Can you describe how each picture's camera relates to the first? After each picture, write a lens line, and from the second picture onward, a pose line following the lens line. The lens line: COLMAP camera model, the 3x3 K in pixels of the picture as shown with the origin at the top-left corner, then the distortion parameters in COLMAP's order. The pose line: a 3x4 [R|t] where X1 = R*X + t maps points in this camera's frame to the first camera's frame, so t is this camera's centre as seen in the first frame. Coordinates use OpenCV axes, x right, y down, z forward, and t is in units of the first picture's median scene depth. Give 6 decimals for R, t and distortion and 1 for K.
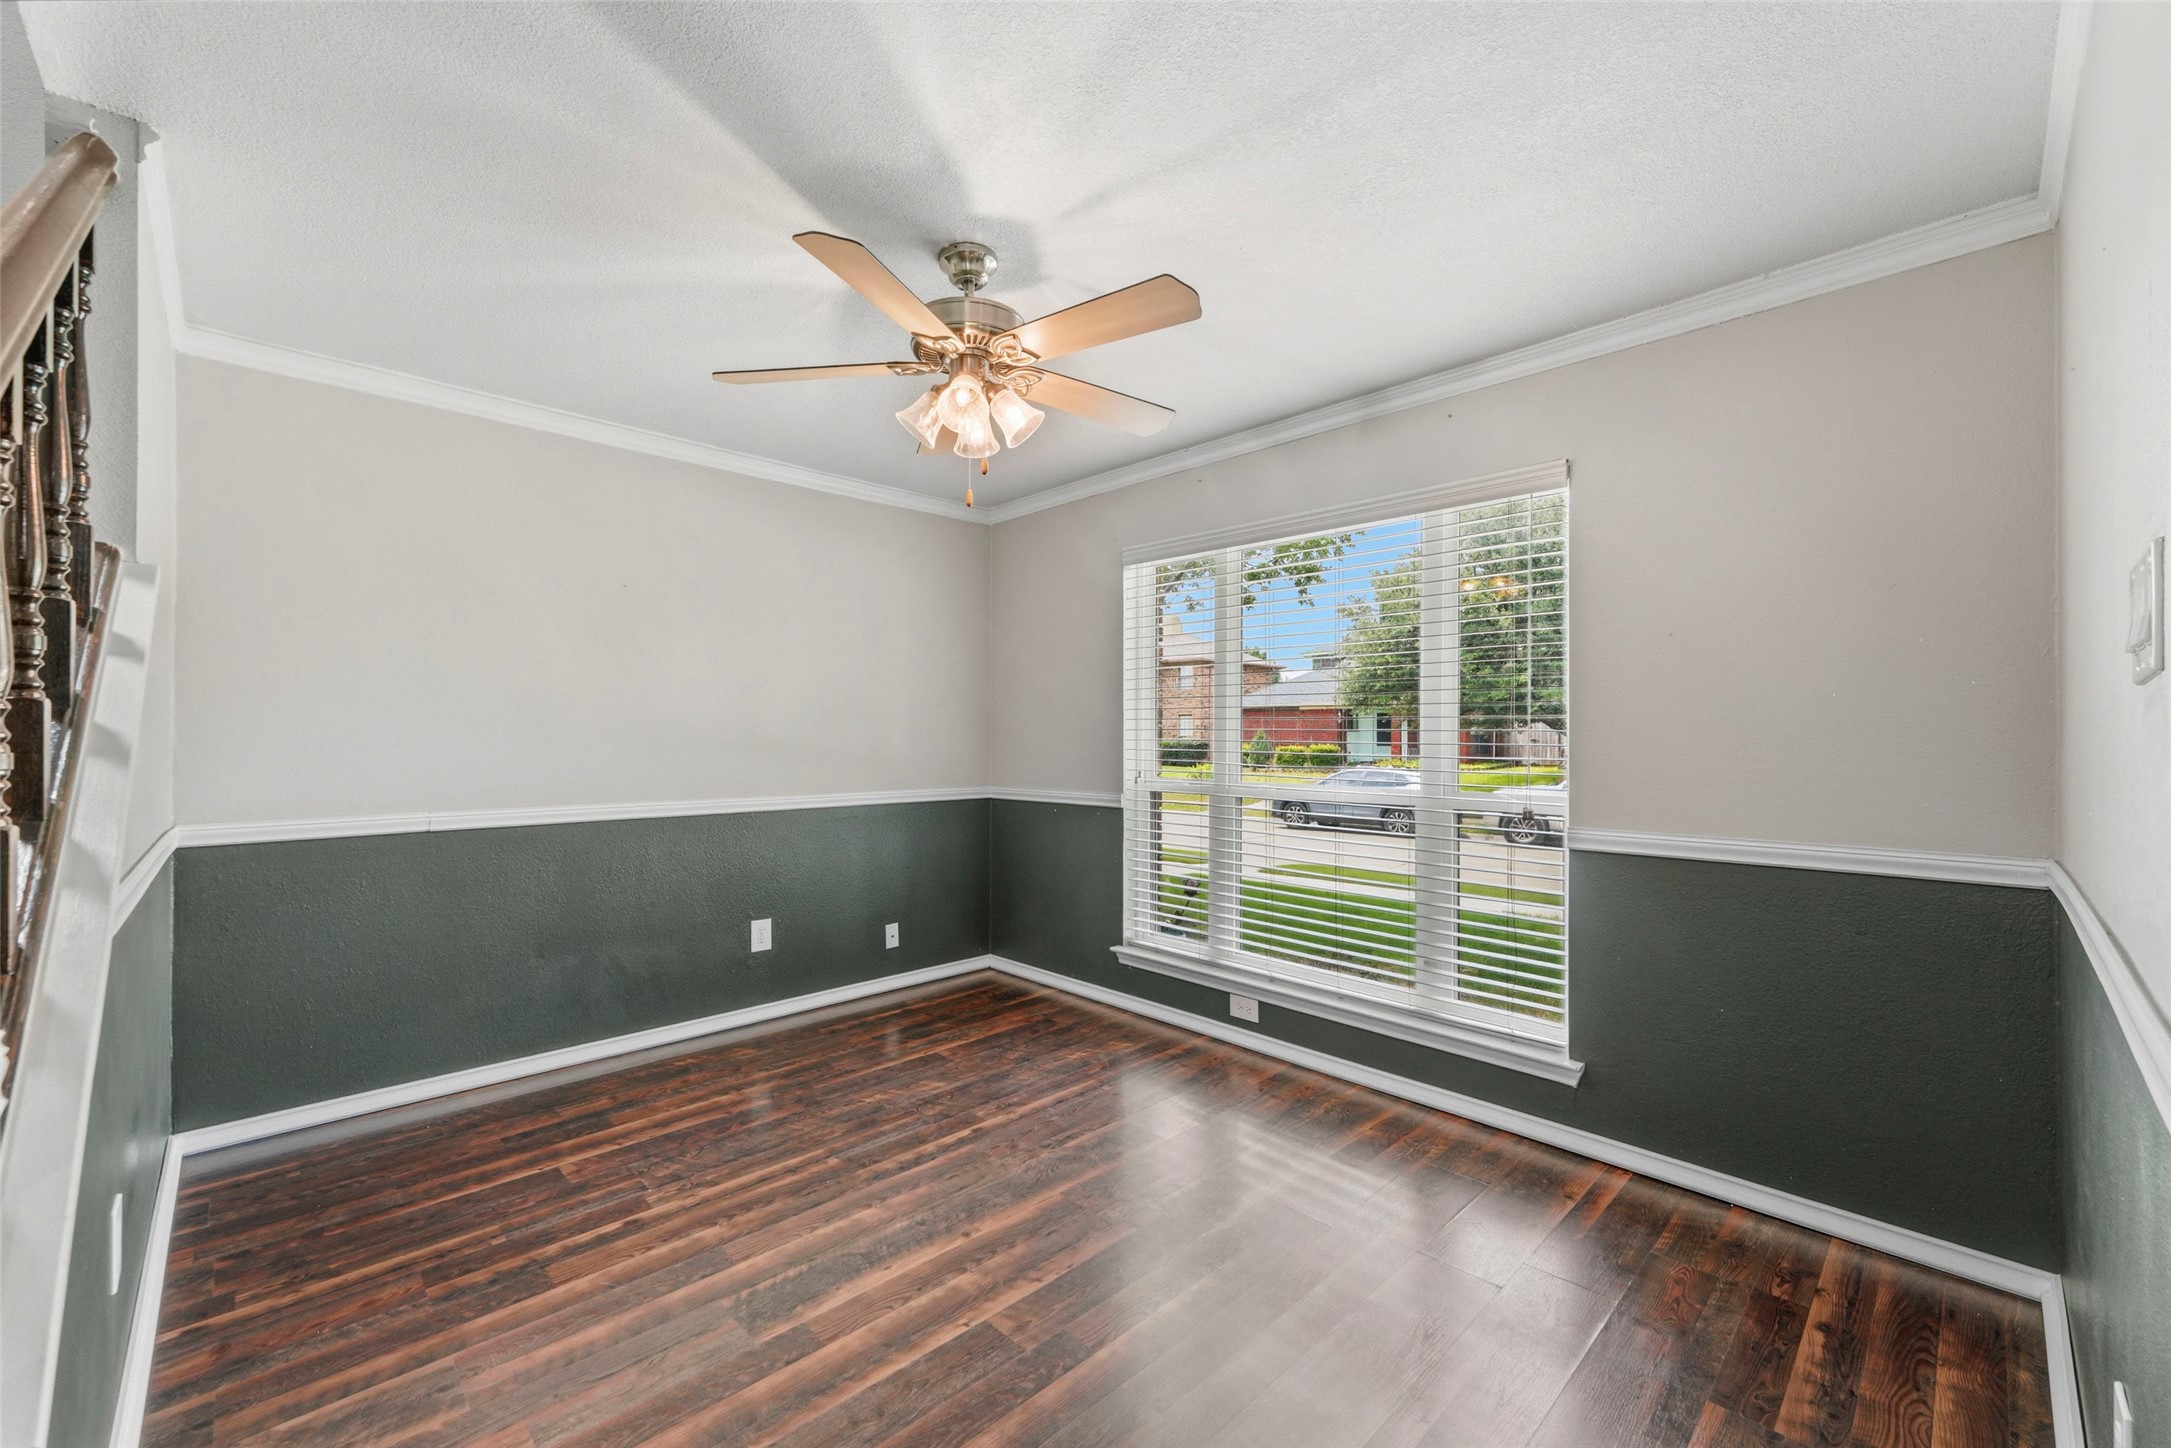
lens RADIAL K [[863.2, 0, 1079.2], [0, 863.2, 737.7], [0, 0, 1]] dist [0.001305, -0.000240]
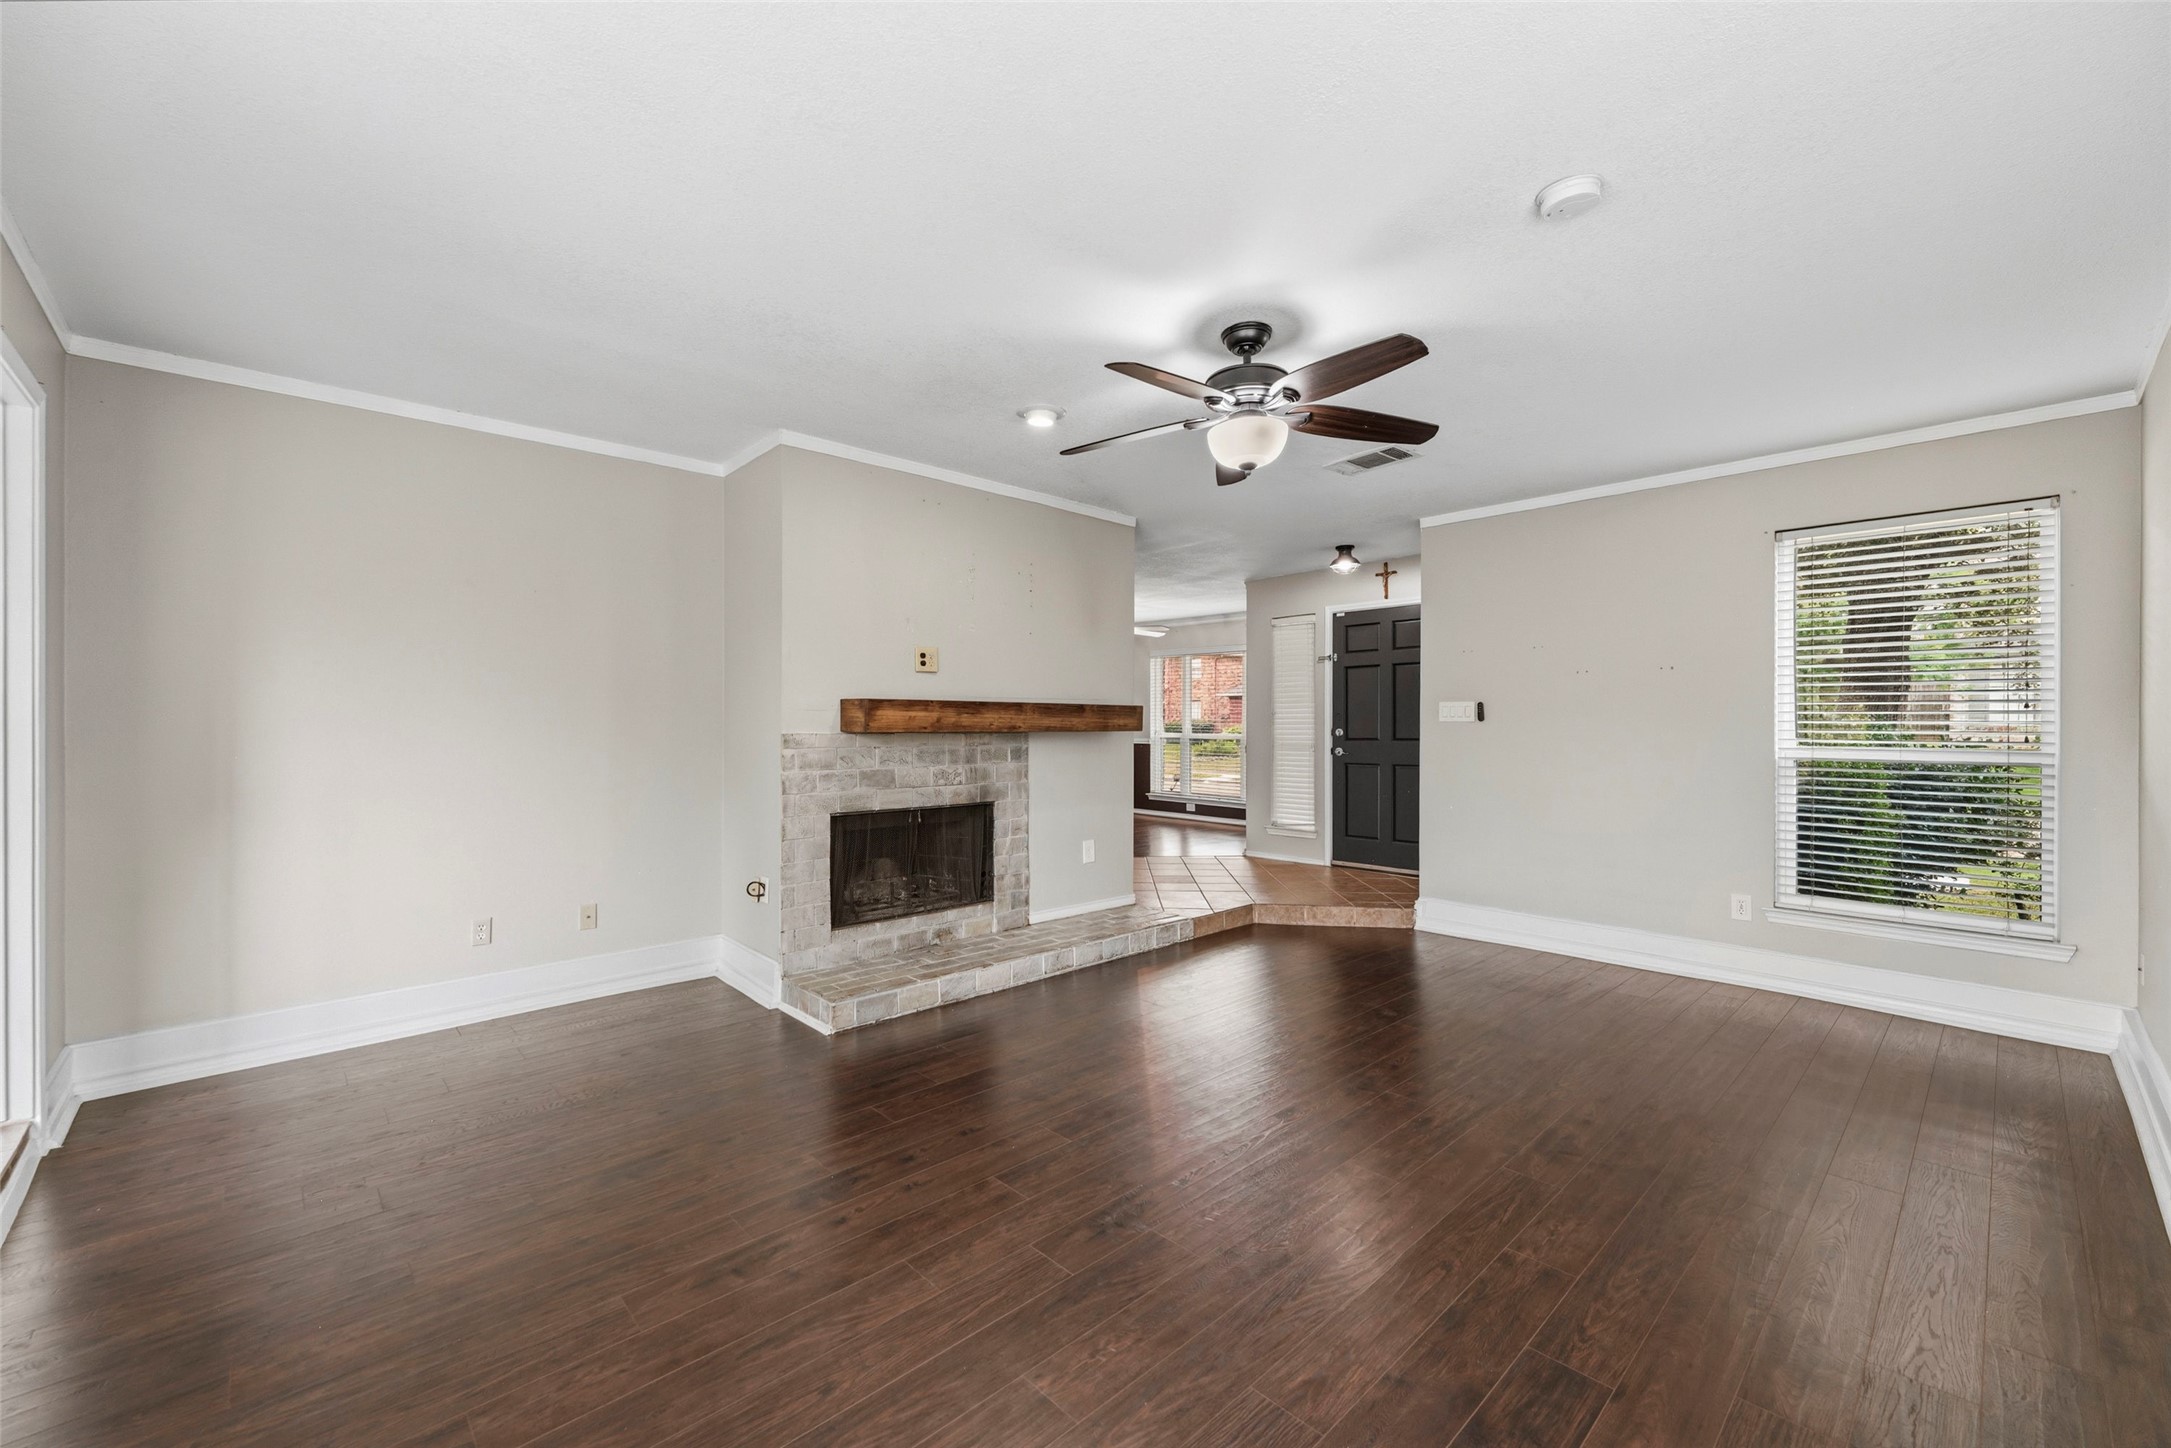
lens RADIAL K [[863.2, 0, 1087.6], [0, 863.2, 710.6], [0, 0, 1]] dist [0.001305, -0.000240]
pose [[0.999995, -0.001441, -0.002986, -0.167380], [0.001383, 0.999810, -0.019467, 0.027268], [0.003013, 0.019463, 0.999806, -2.093901]]
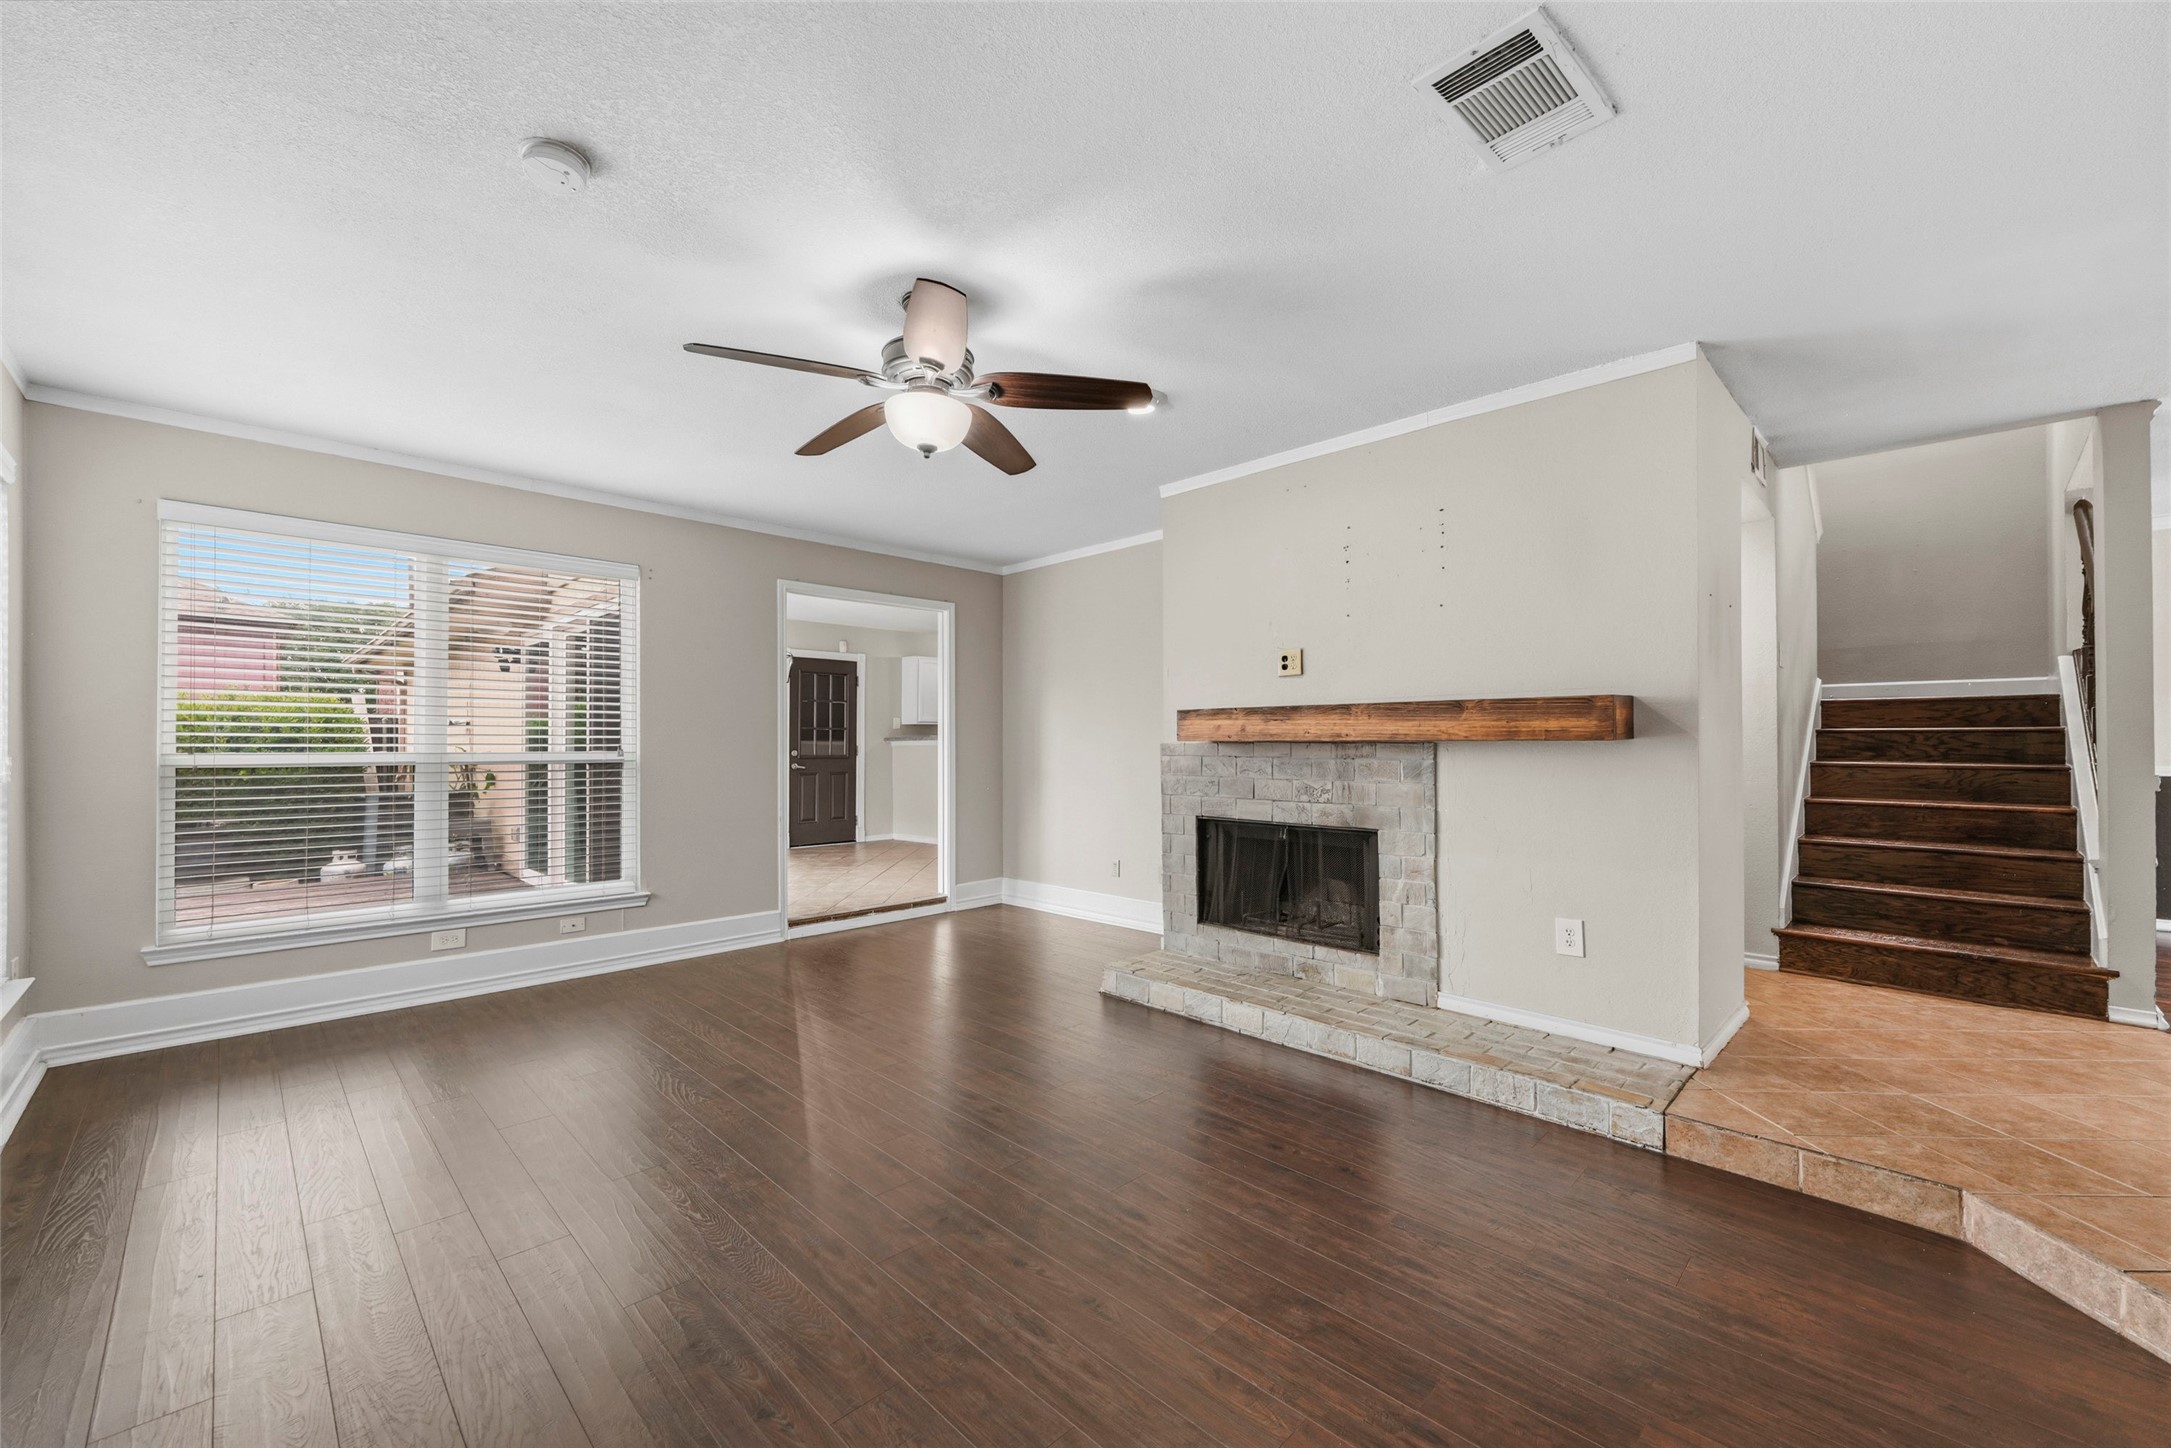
lens RADIAL K [[863.2, 0, 1051.5], [0, 863.2, 724.6], [0, 0, 1]] dist [0.001305, -0.000240]
pose [[-0.003082, -0.021058, -0.999773, 0.788950], [-0.000202, 0.999778, -0.021058, 0.035574], [0.999995, 0.000137, -0.003086, -1.104329]]
